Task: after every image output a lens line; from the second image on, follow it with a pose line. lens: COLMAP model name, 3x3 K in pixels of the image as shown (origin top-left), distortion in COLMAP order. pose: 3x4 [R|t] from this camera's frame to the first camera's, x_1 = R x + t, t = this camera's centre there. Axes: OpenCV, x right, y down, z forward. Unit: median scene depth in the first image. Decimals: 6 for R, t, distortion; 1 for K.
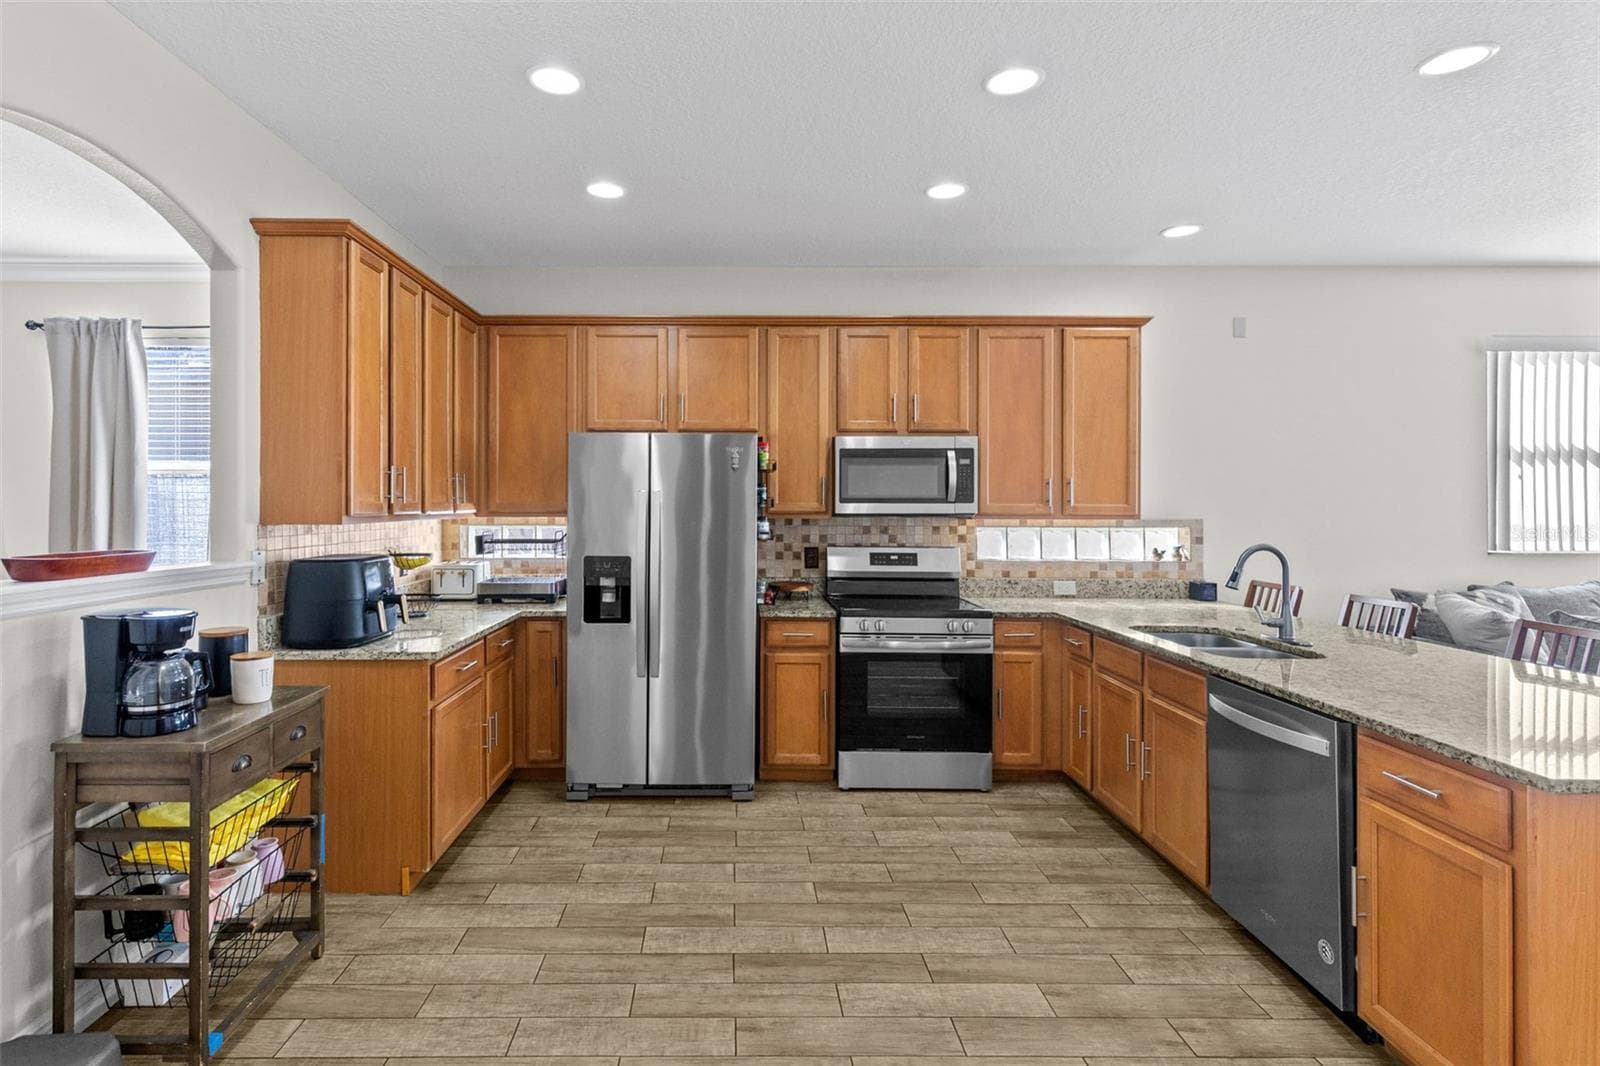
lens RADIAL K [[783.7, 0, 731.0], [0, 783.7, 504.1], [0, 0, 1]] dist [0.009718, -0.000566]
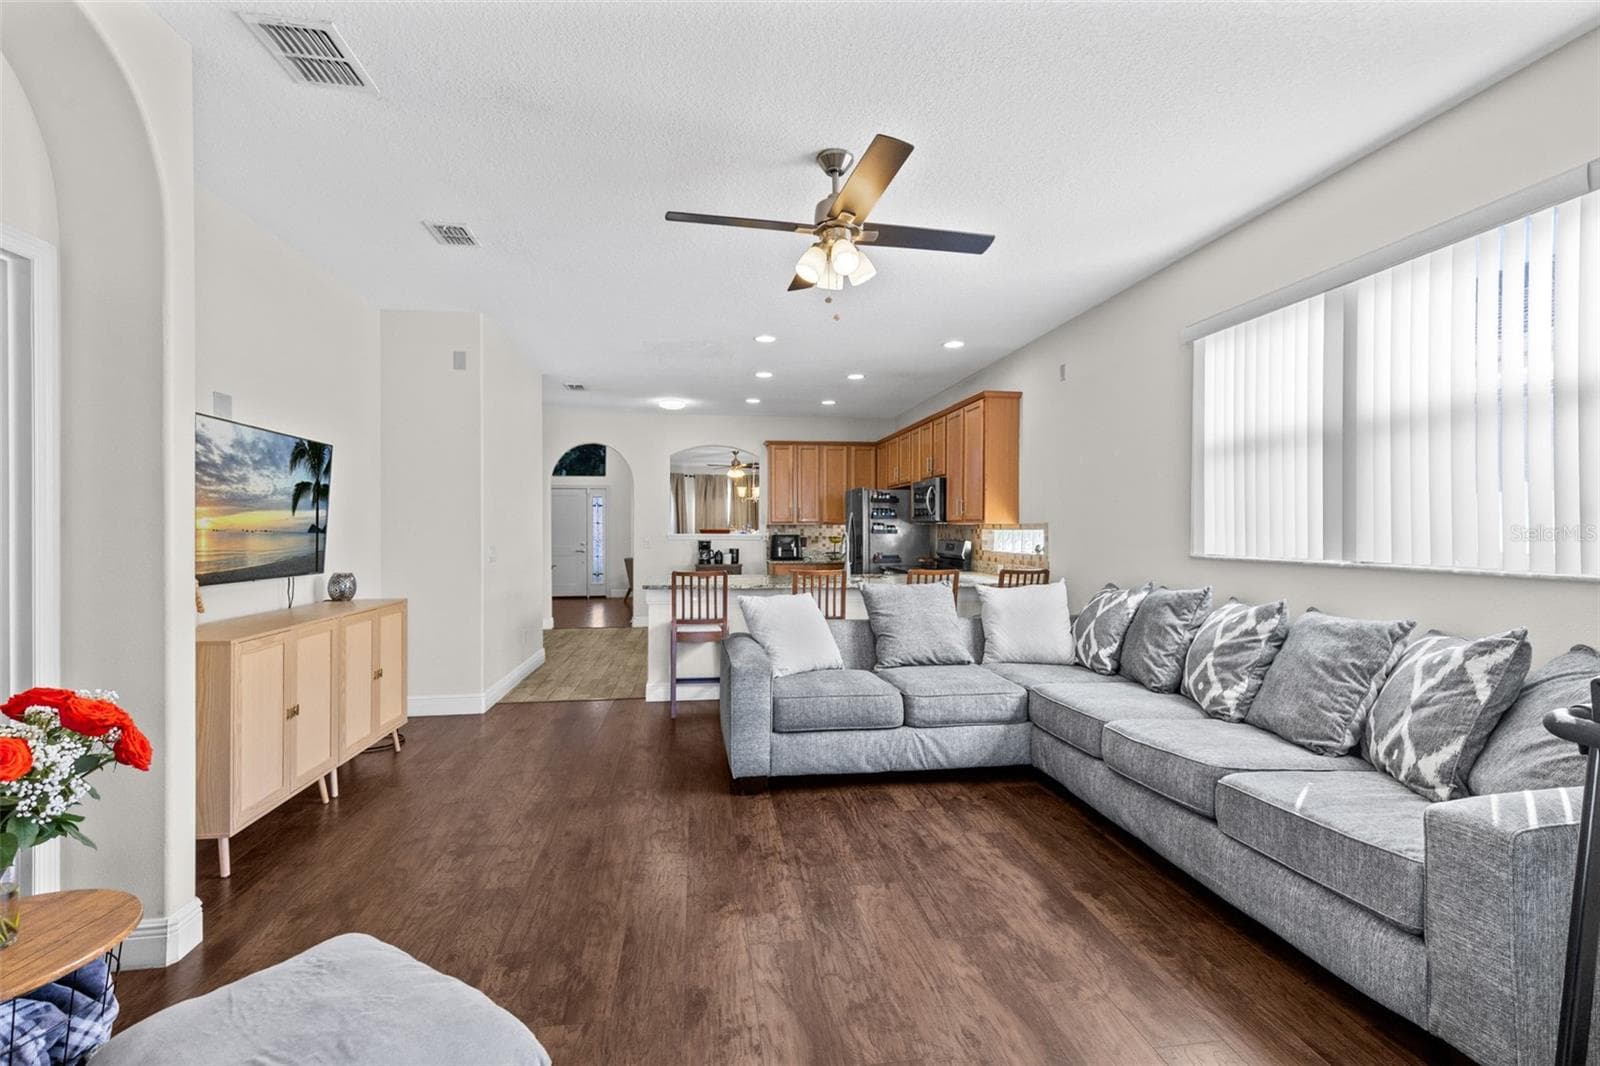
lens RADIAL K [[722.8, 0, 809.2], [0, 722.8, 527.4], [0, 0, 1]] dist [0.004961, -0.000372]
pose [[0.154610, -0.002806, -0.987972, 1.864355], [0.002161, 0.999995, -0.002501, 0.030239], [0.987973, -0.001749, 0.154615, 0.445104]]
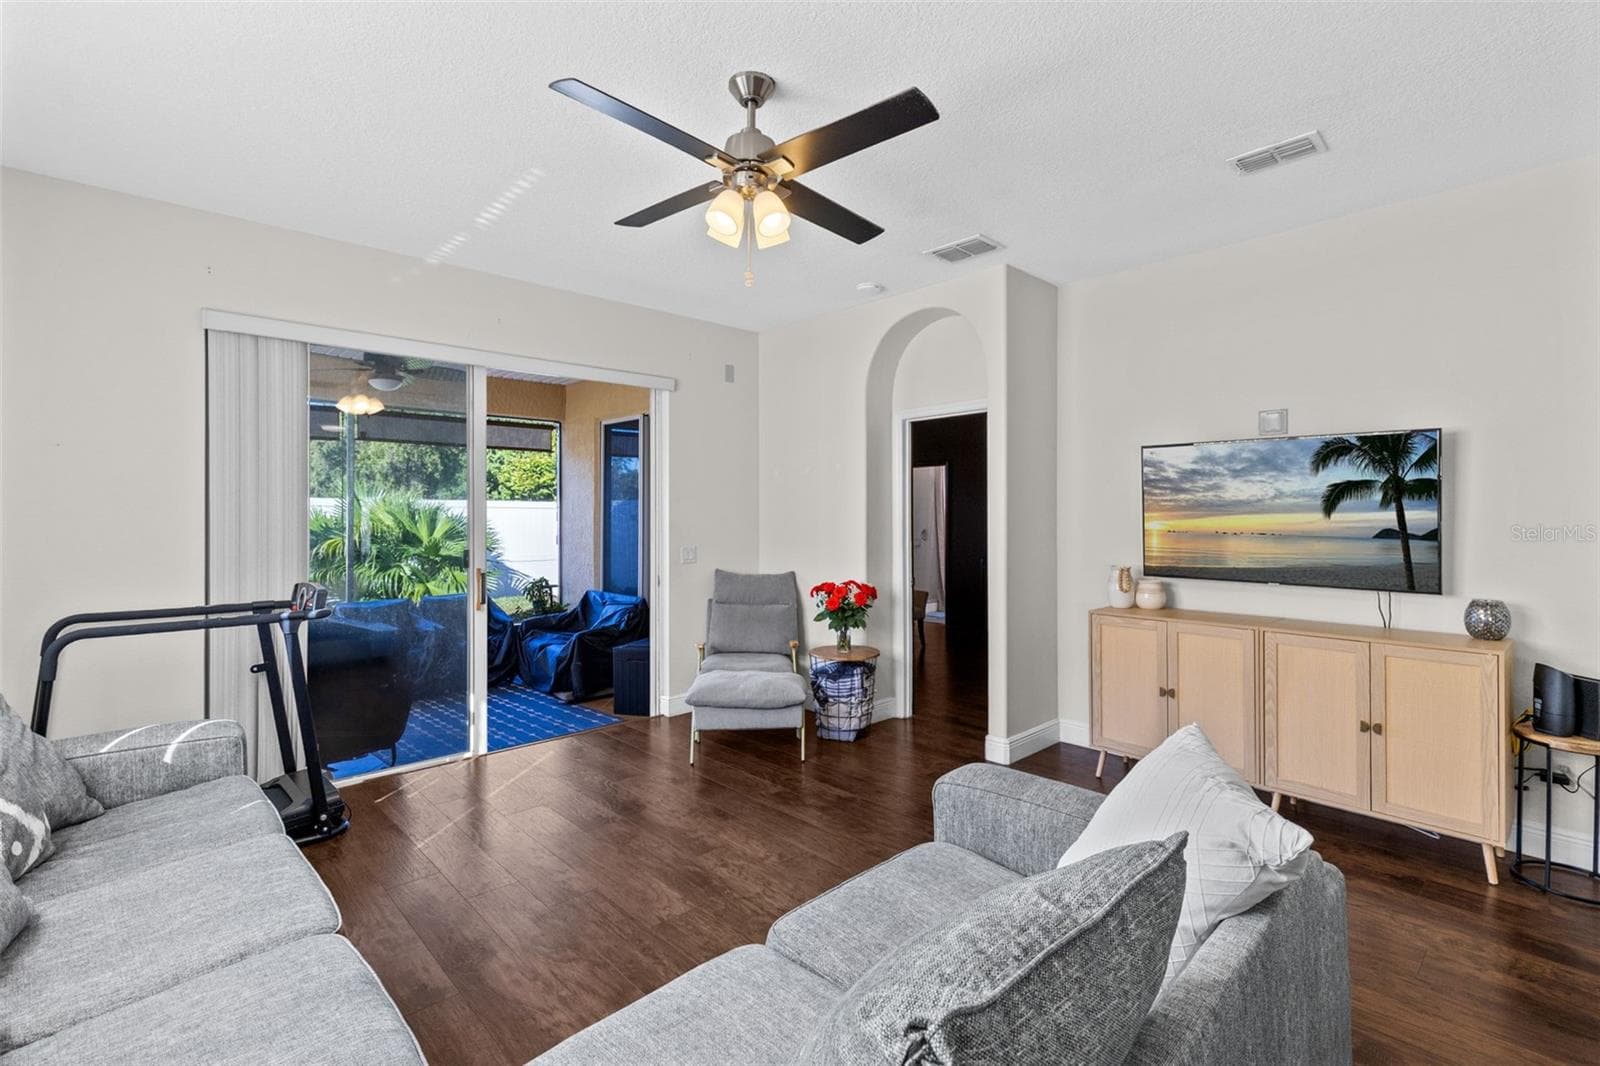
lens RADIAL K [[722.8, 0, 807.8], [0, 722.8, 518.8], [0, 0, 1]] dist [0.004961, -0.000372]
pose [[-0.711682, -0.006538, 0.702471, 0.776510], [-0.001632, 0.999969, 0.007654, 0.008089], [-0.702500, 0.004300, -0.711671, 0.934252]]
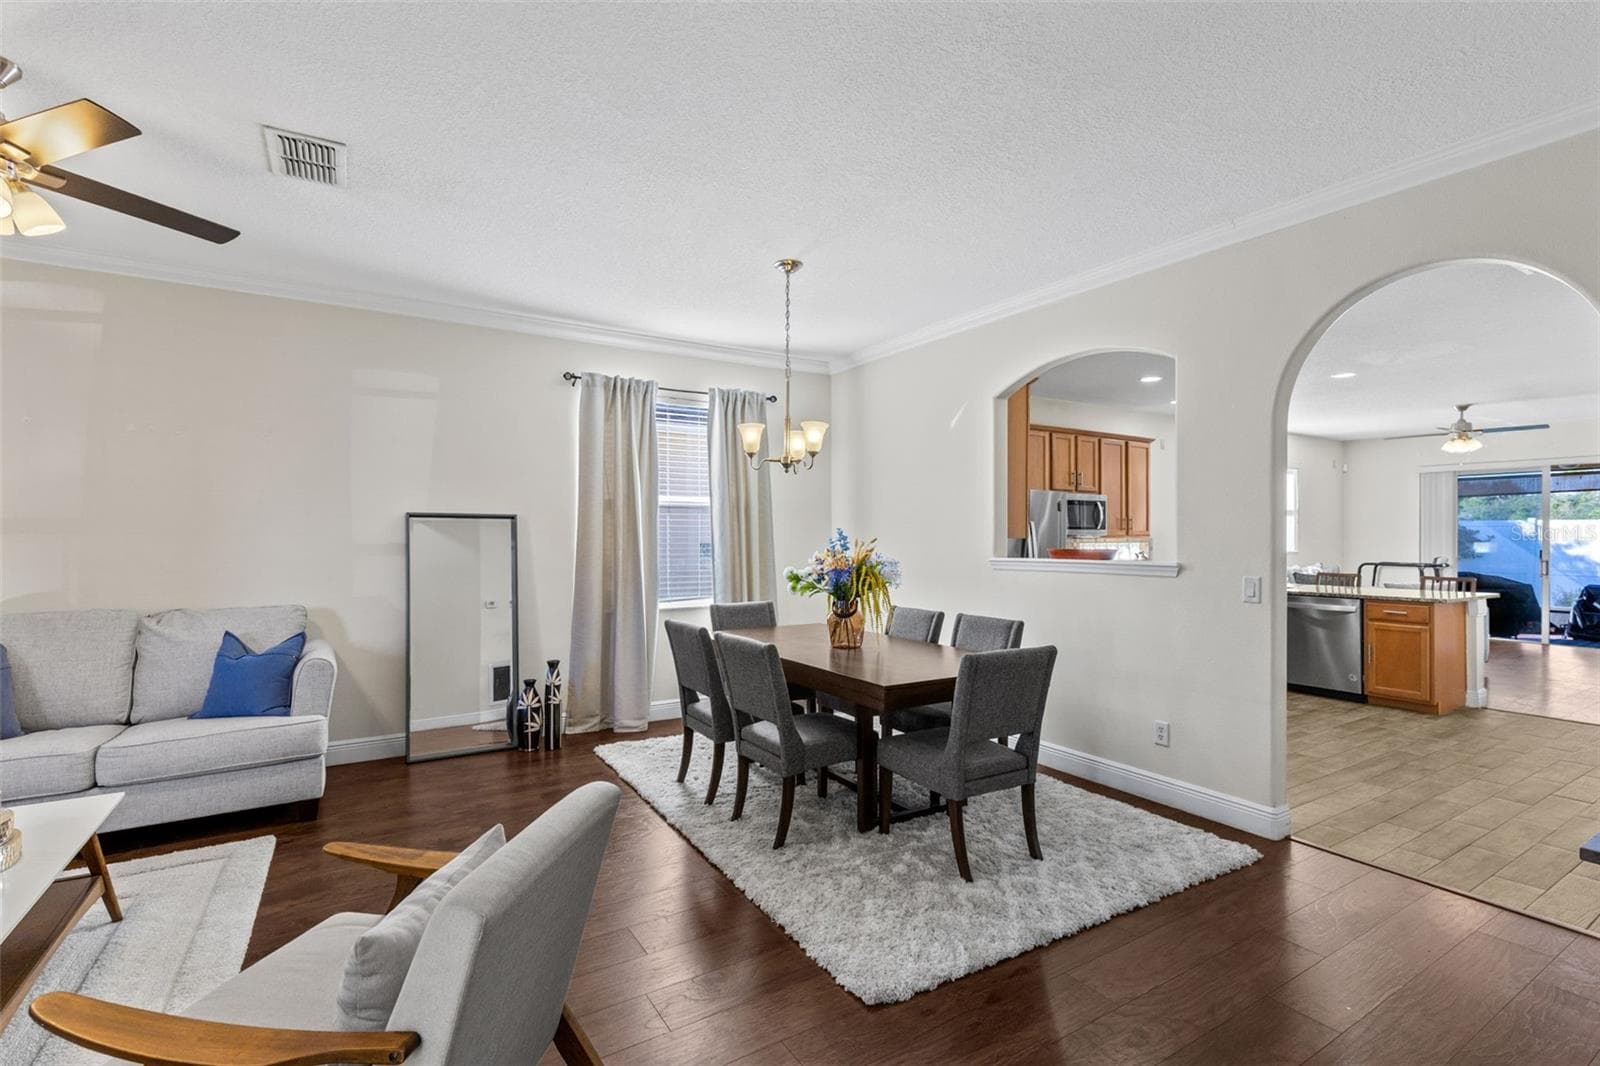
lens RADIAL K [[722.8, 0, 813.5], [0, 722.8, 535.3], [0, 0, 1]] dist [0.004961, -0.000372]
pose [[0.845496, -0.001065, 0.533980, -1.213184], [0.002241, 0.999996, -0.001553, 0.013615], [-0.533977, 0.002510, 0.845495, -0.115184]]
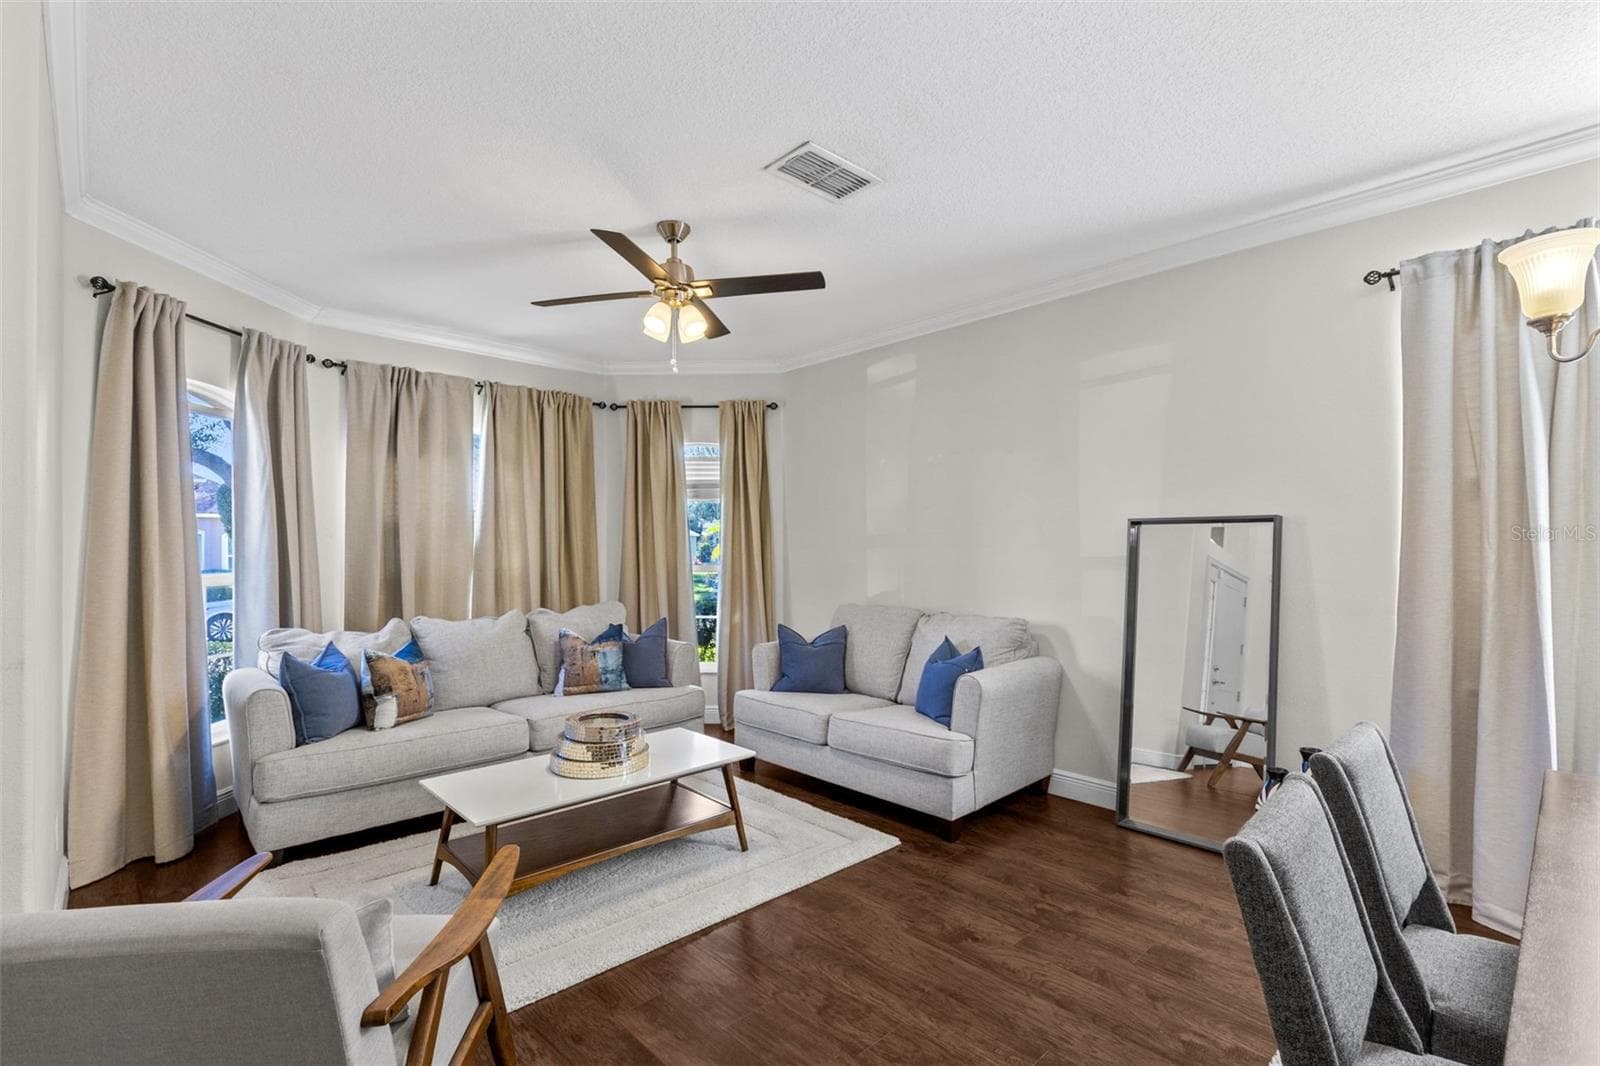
lens RADIAL K [[722.8, 0, 798.8], [0, 722.8, 544.3], [0, 0, 1]] dist [0.004961, -0.000372]
pose [[0.689018, -0.007973, -0.724700, -0.811046], [0.004708, 0.999968, -0.006526, 0.011782], [0.724729, 0.001085, 0.689034, 0.197133]]
